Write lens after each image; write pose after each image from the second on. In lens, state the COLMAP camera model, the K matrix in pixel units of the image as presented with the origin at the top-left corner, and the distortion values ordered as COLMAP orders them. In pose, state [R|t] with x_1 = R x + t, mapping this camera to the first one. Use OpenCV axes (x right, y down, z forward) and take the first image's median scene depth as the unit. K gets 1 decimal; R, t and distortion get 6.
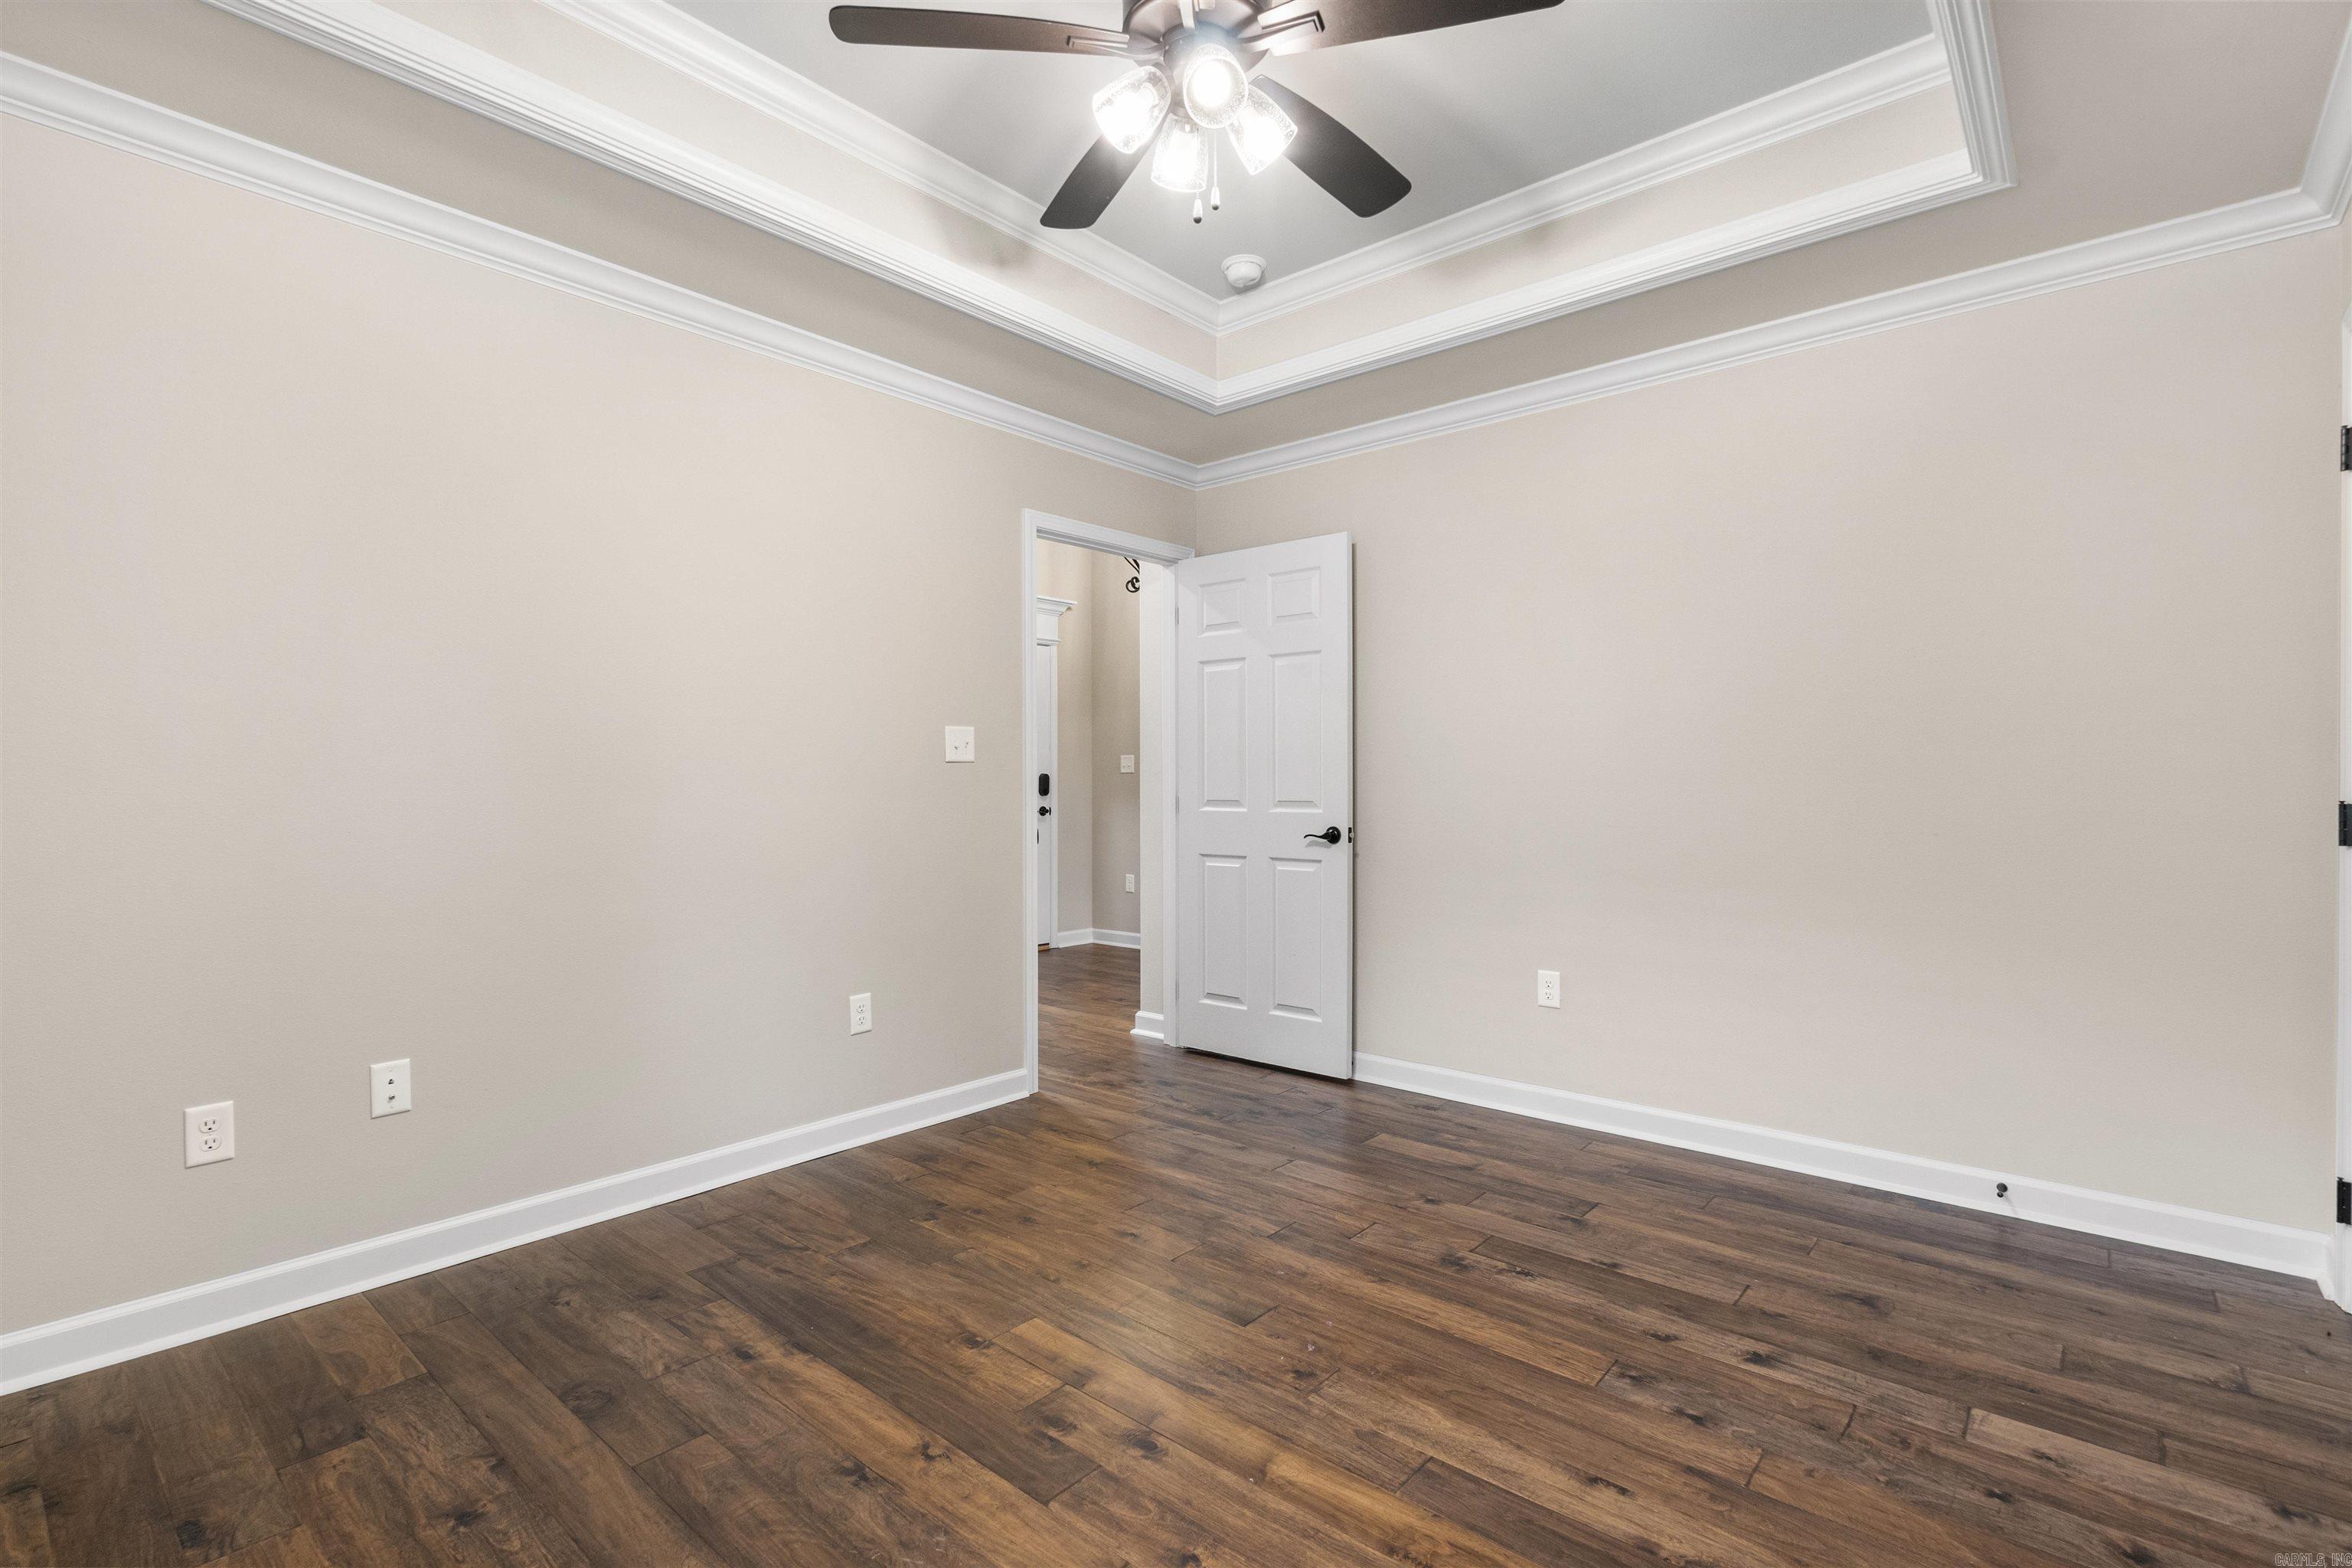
lens RADIAL K [[1091.4, 0, 1172.7], [0, 1091.4, 754.5], [0, 0, 1]] dist [0.001825, -0.001130]
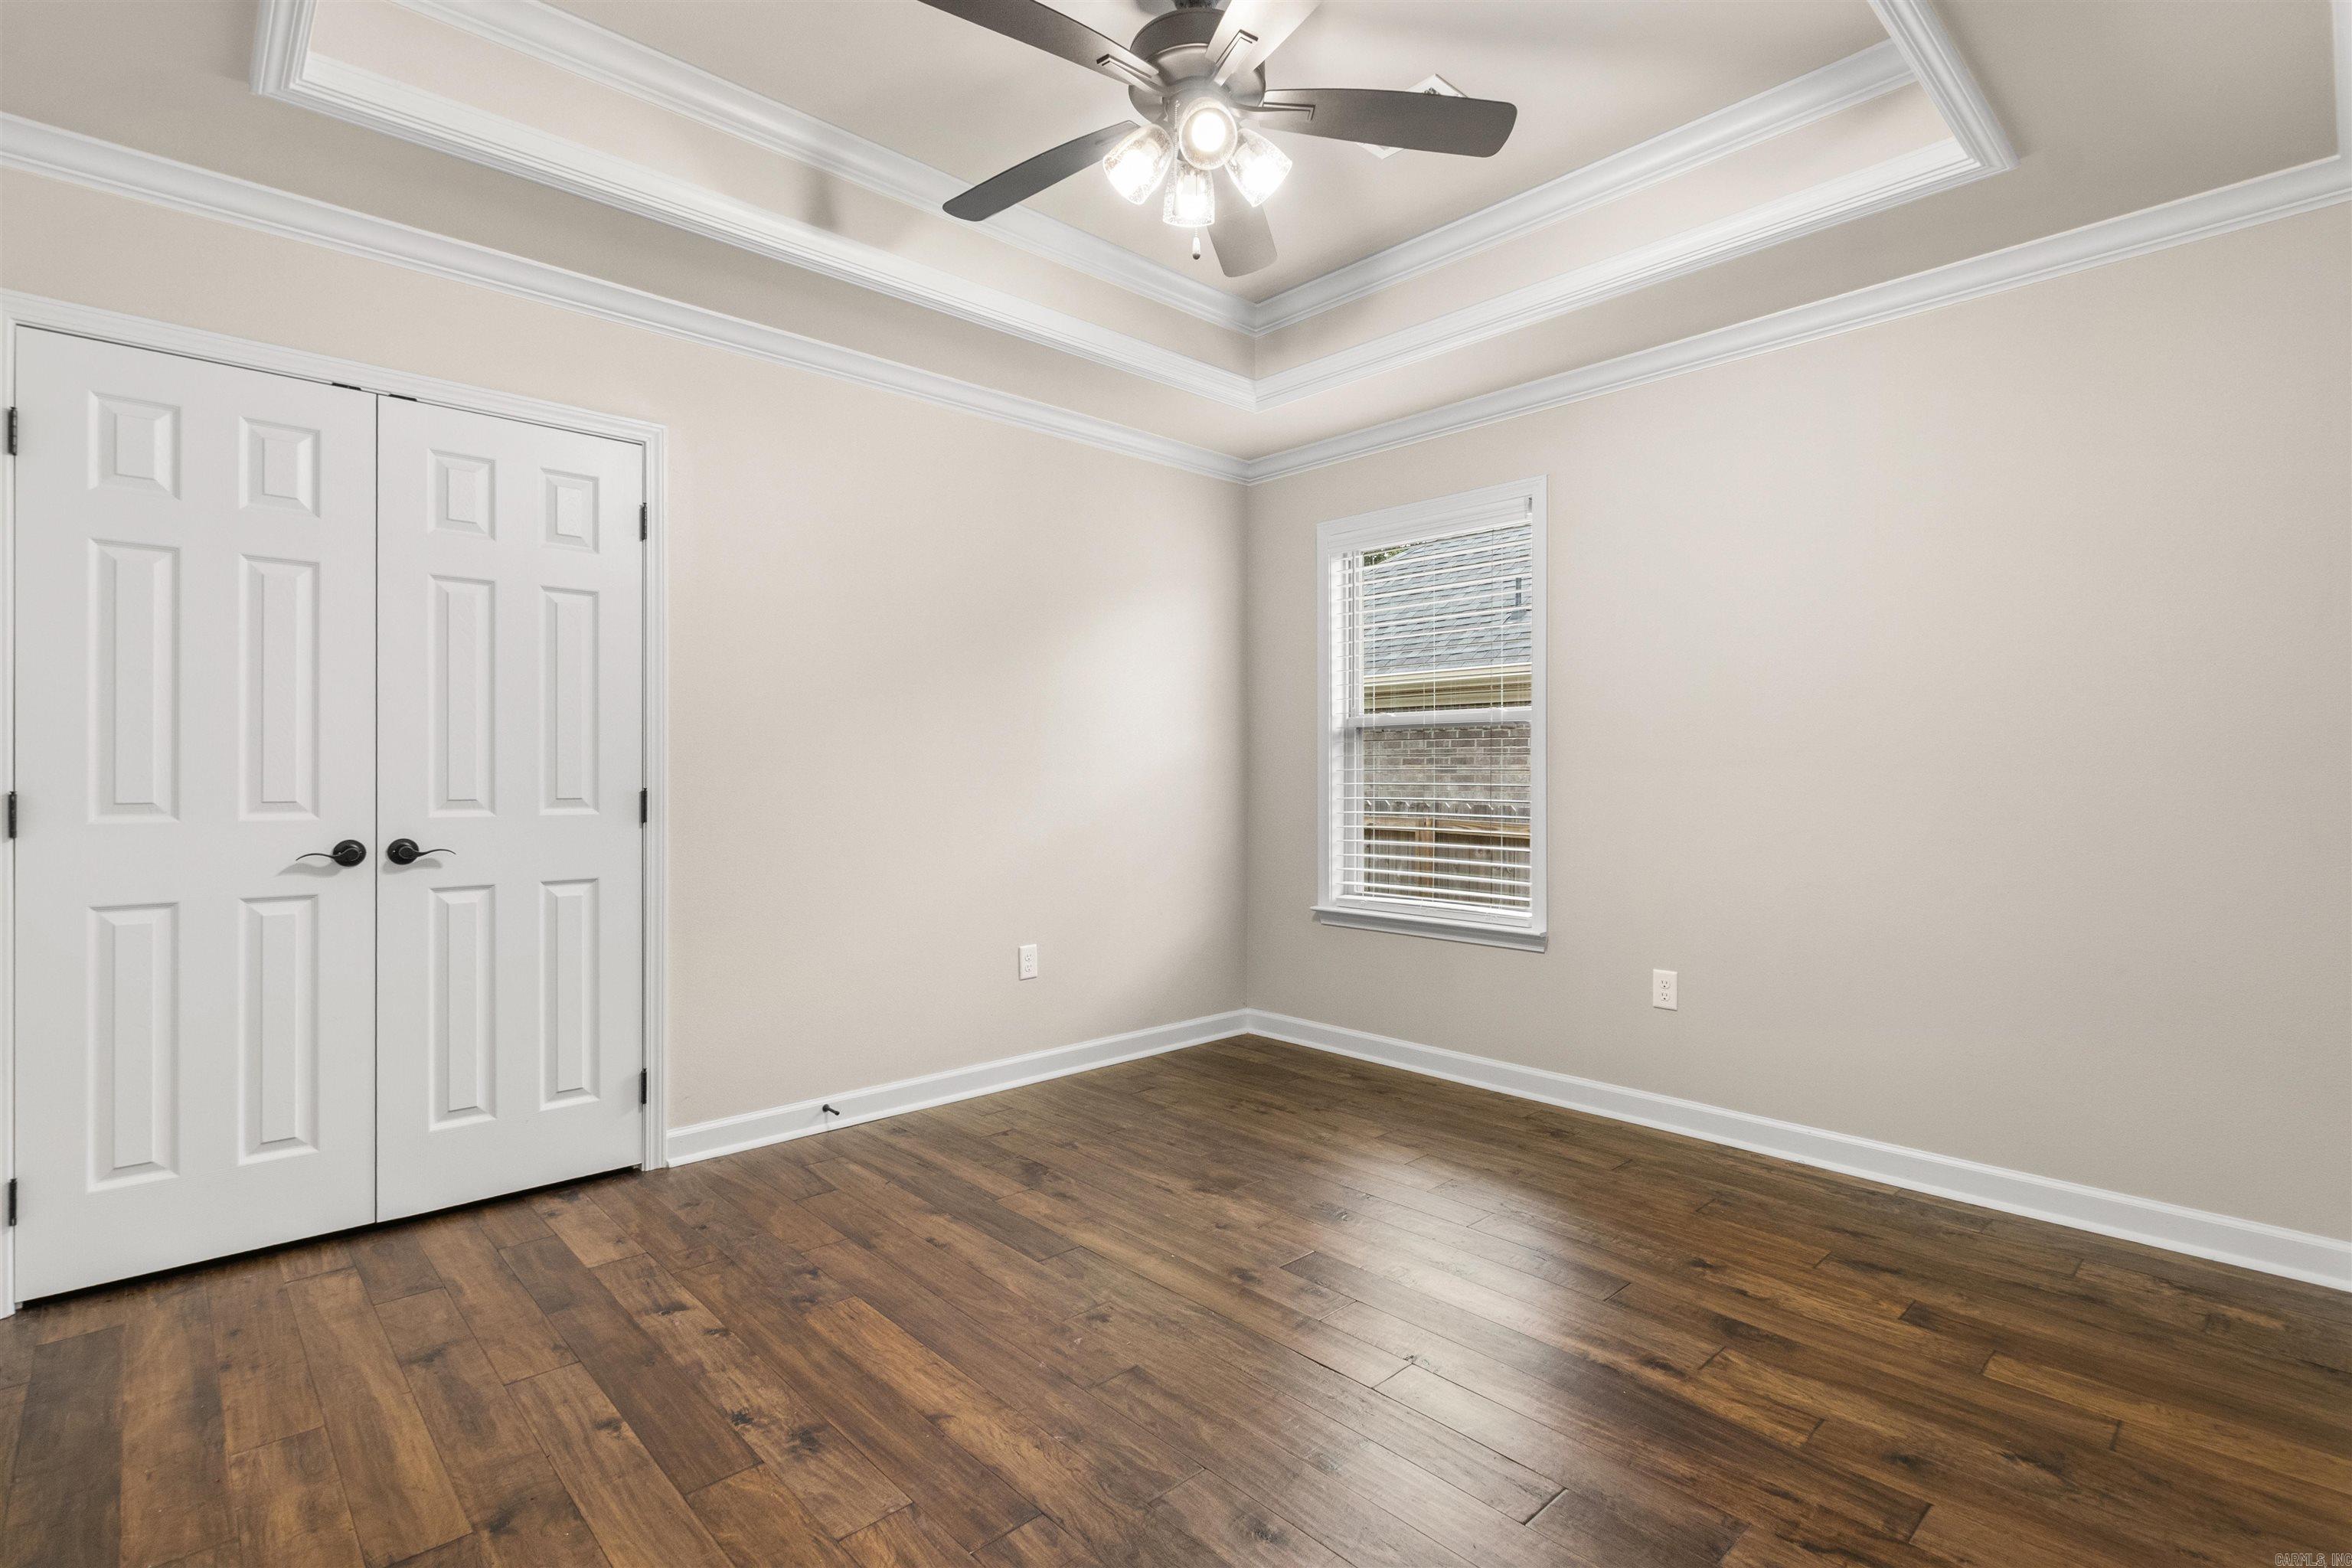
lens RADIAL K [[1091.4, 0, 1172.7], [0, 1091.4, 754.5], [0, 0, 1]] dist [0.001825, -0.001130]
pose [[-0.994943, 0.002272, 0.100414, -0.061706], [-0.002299, 0.998967, -0.045382, 0.057237], [-0.100414, -0.045383, -0.993910, 2.059004]]
